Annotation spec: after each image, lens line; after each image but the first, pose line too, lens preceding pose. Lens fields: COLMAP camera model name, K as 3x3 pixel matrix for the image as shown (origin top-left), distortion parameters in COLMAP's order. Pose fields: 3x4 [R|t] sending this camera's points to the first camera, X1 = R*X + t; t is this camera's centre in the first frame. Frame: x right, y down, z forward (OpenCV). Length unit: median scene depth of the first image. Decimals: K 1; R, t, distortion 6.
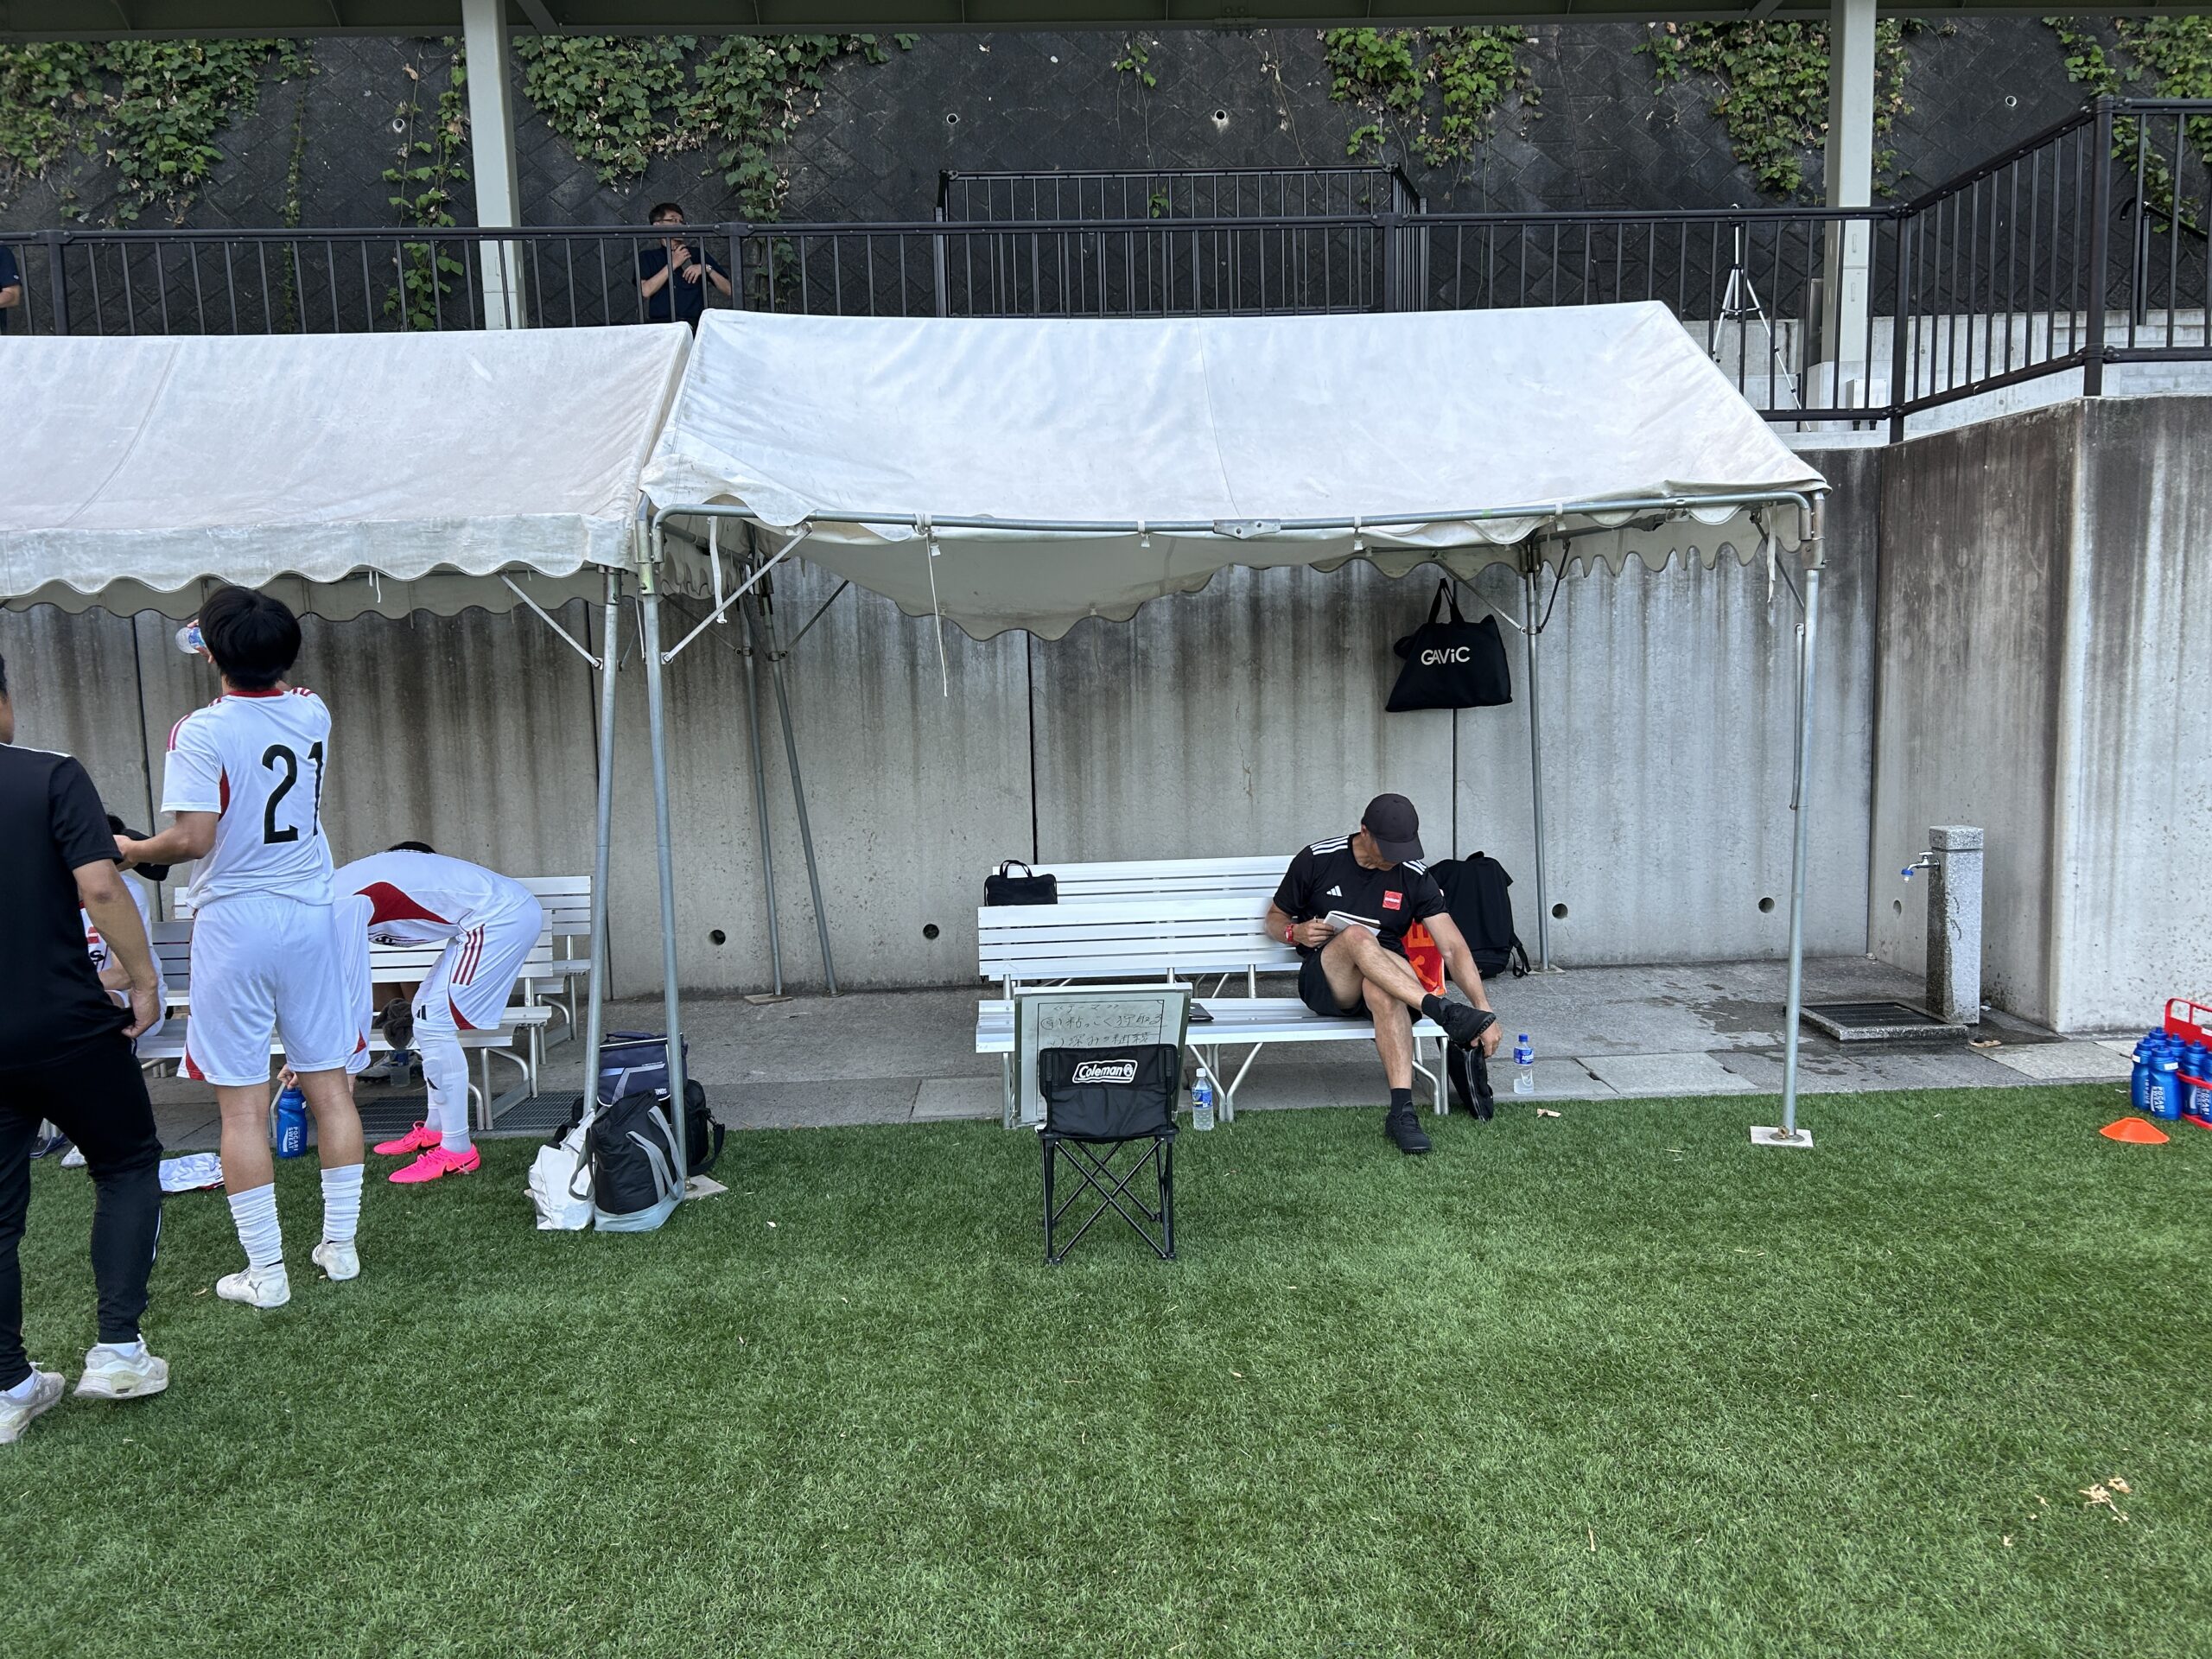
lens RADIAL K [[1661.8, 0, 1121.7], [0, 1661.8, 841.6], [0, 0, 1]] dist [0.053041, -0.056609]
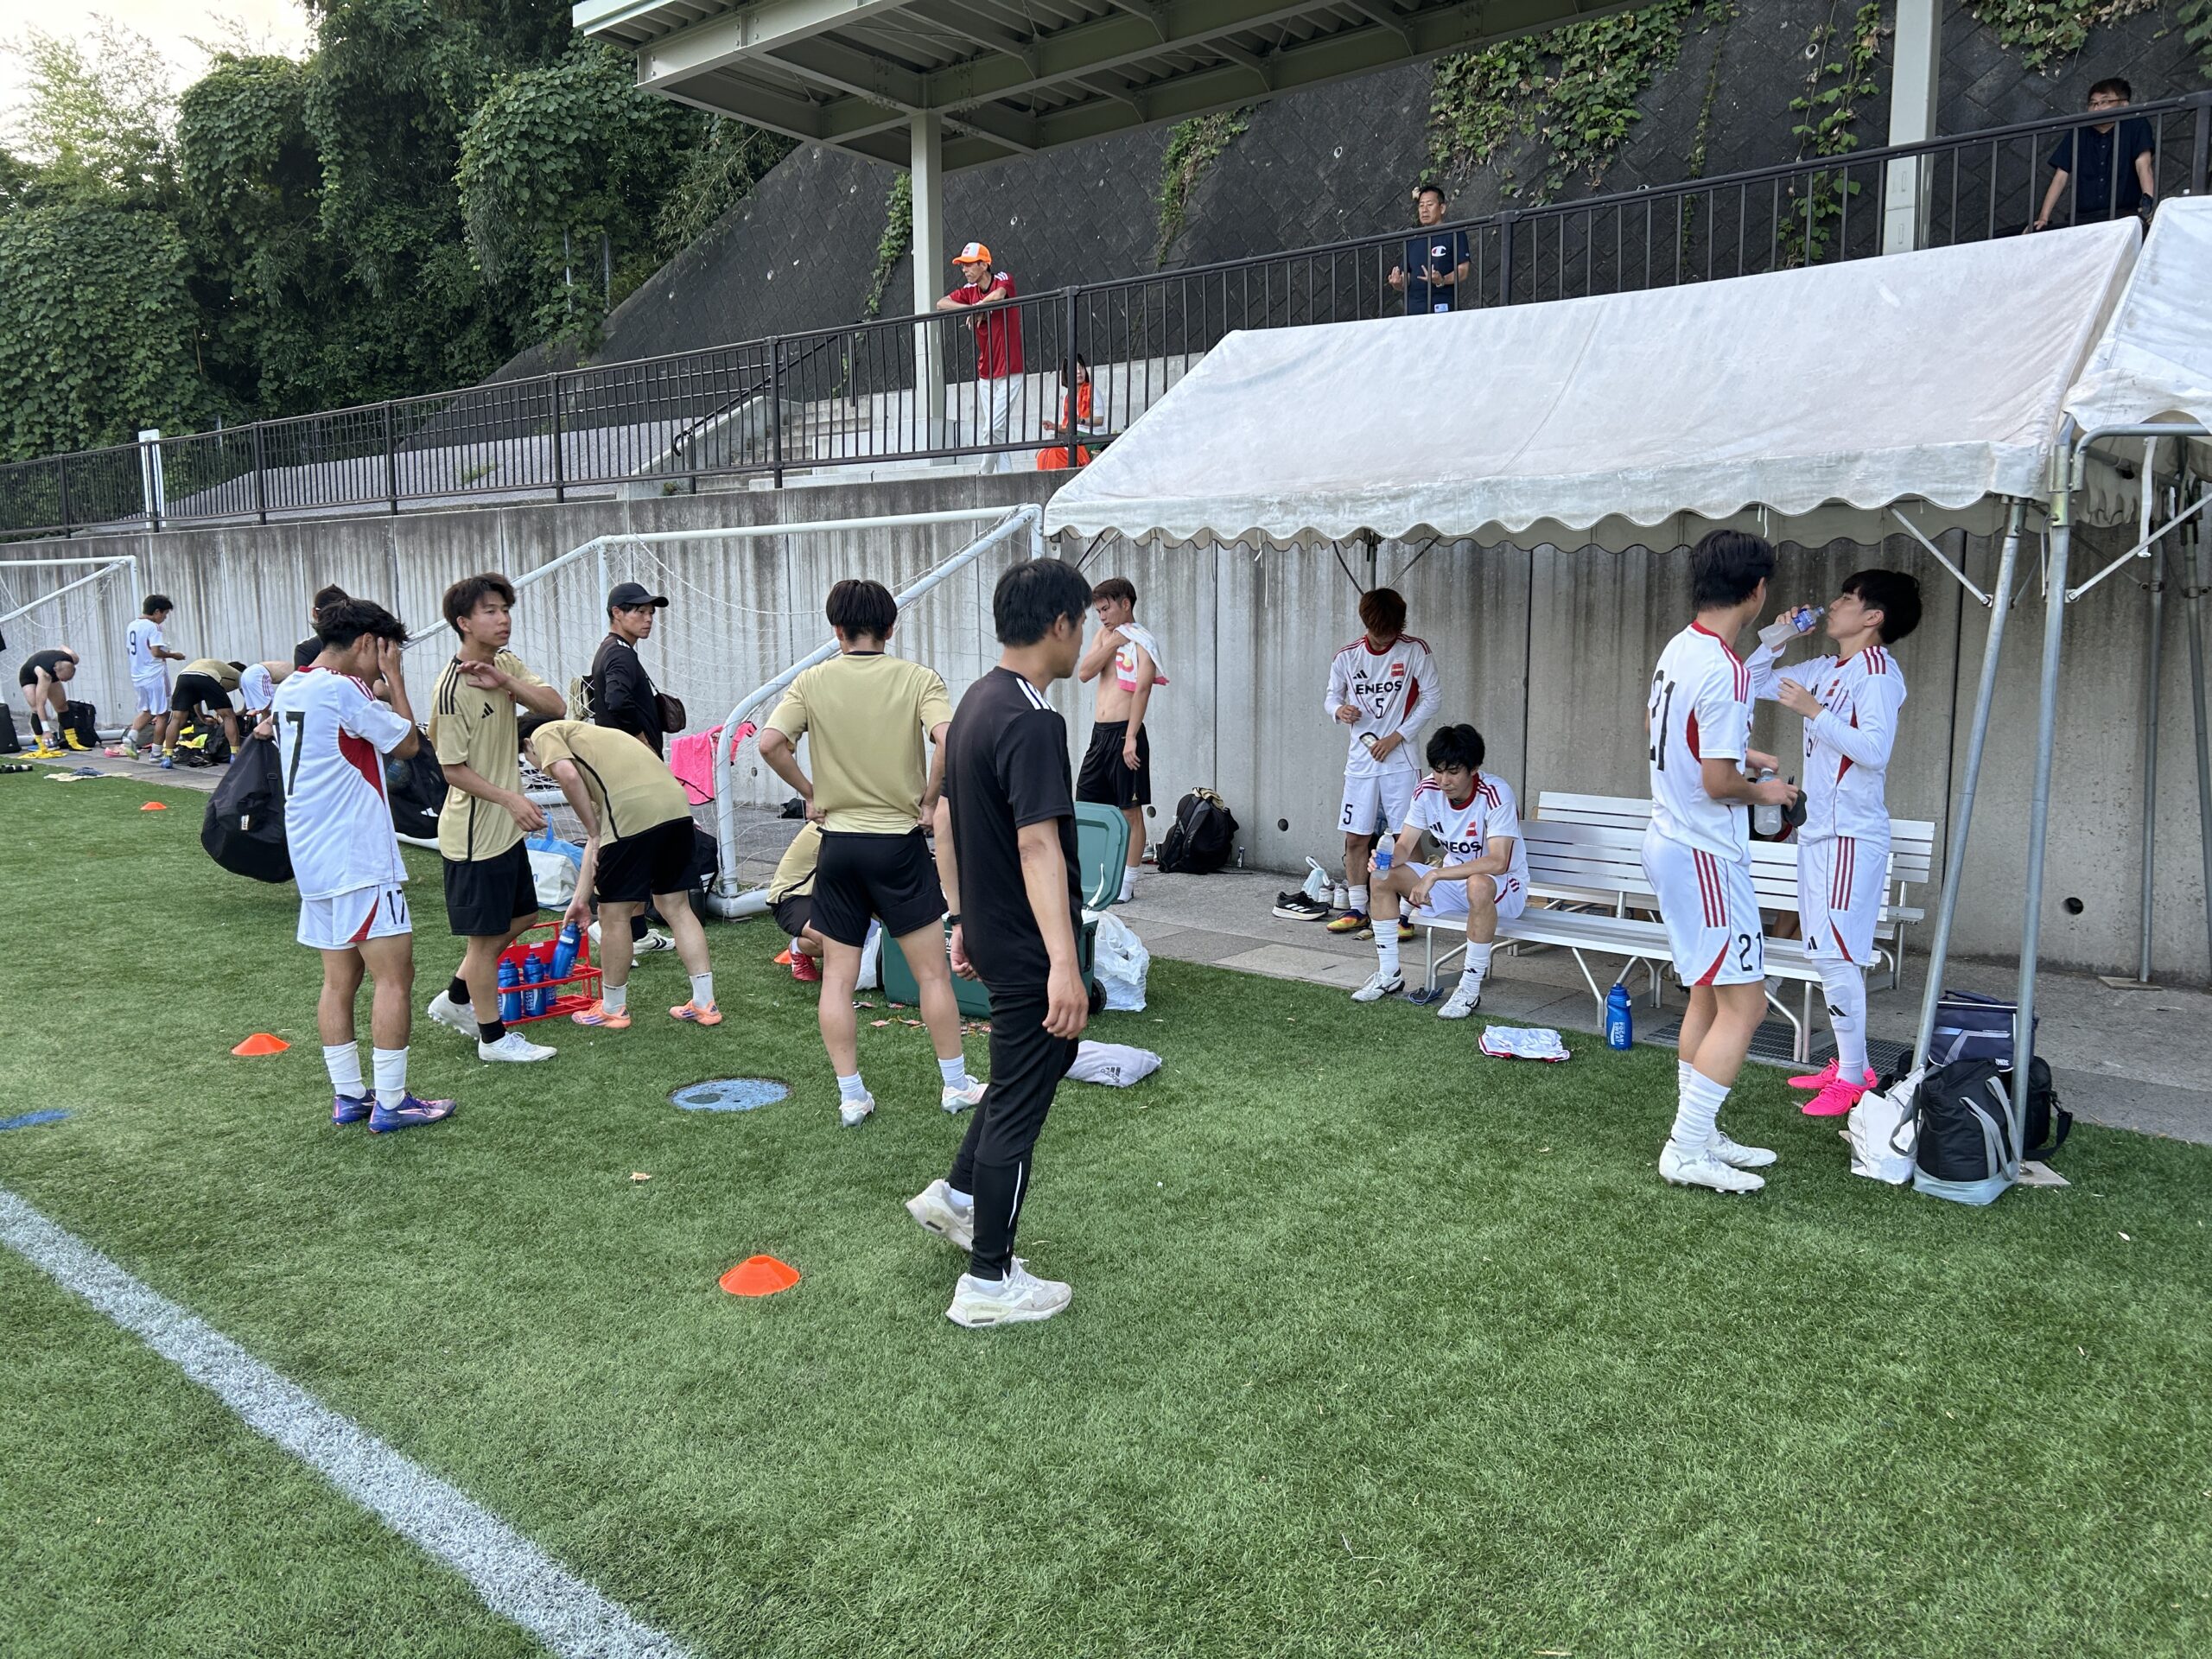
lens RADIAL K [[1661.8, 0, 1095.1], [0, 1661.8, 819.8], [0, 0, 1]] dist [0.053041, -0.056609]
pose [[0.722952, 0.111088, -0.681909, -0.011648], [-0.090670, 0.993708, 0.065755, -0.000366], [0.684923, 0.014291, 0.728476, -0.019157]]
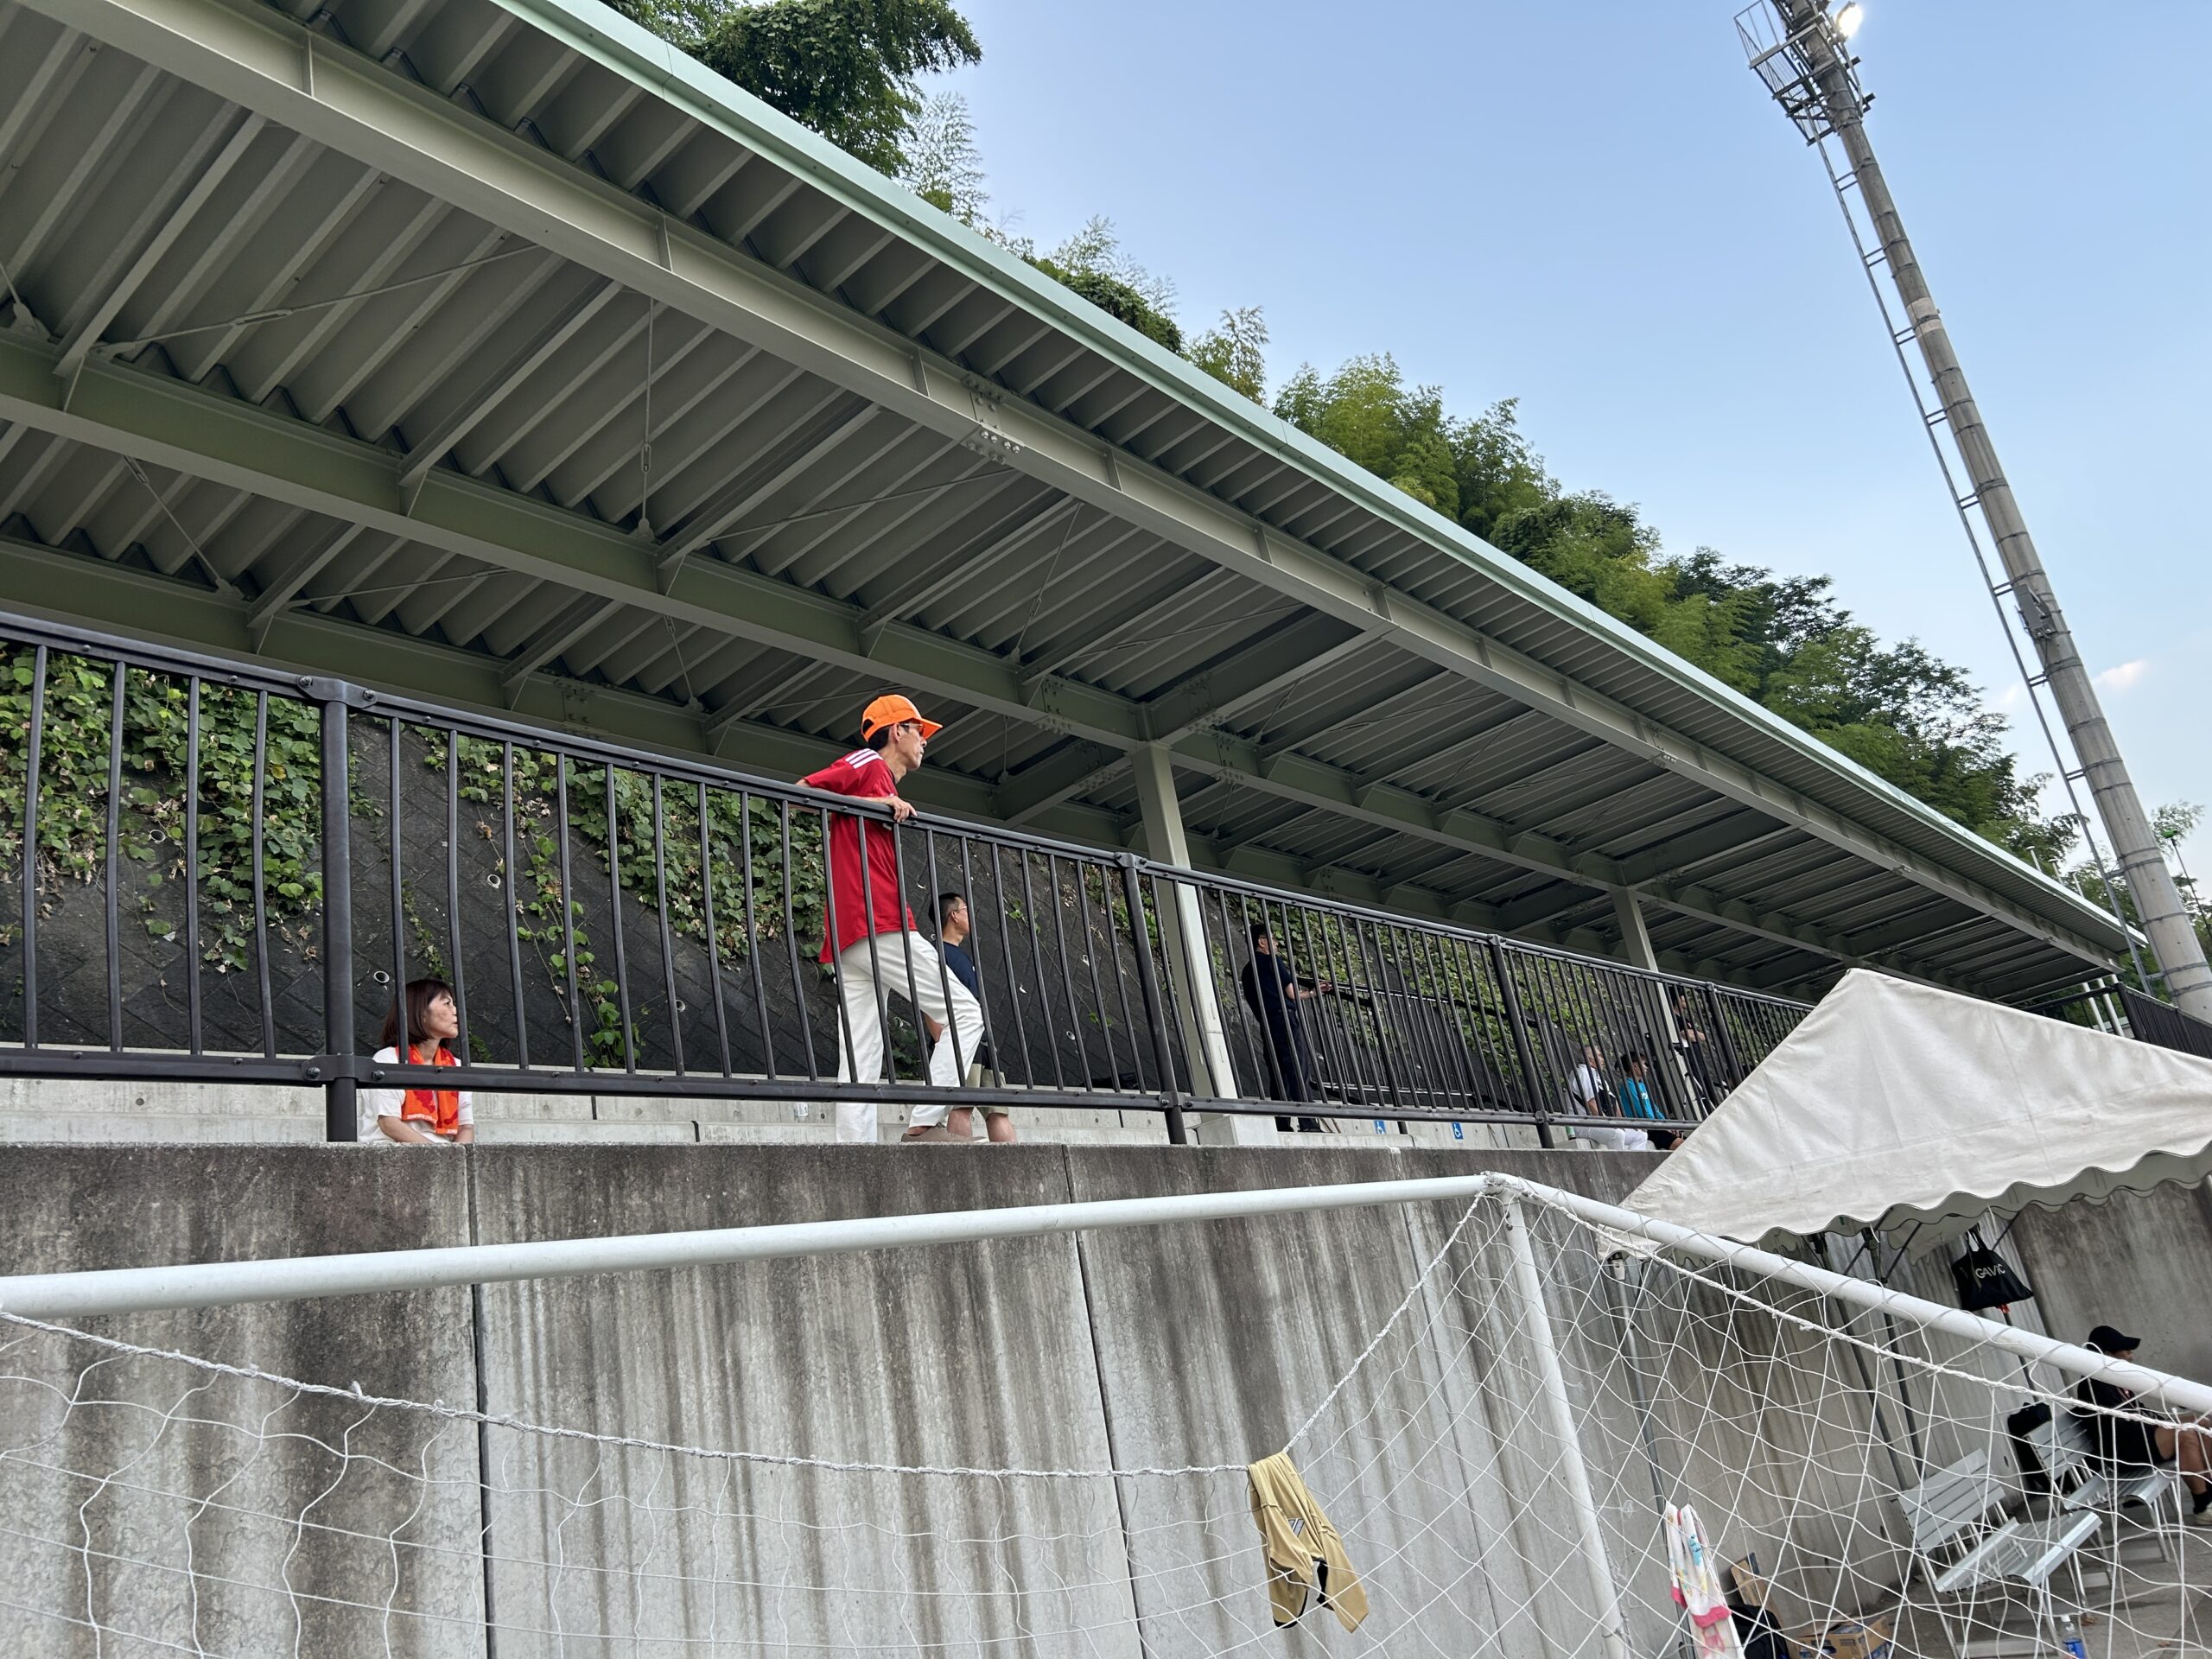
lens RADIAL K [[1641.9, 0, 1086.6], [0, 1641.9, 794.2], [0, 0, 1]] dist [0.001962, 0.001825]
pose [[0.681317, 0.170348, 0.711891, -1.552469], [0.225148, 0.876627, -0.425245, -0.031531], [-0.696503, 0.450007, 0.558907, 0.498160]]
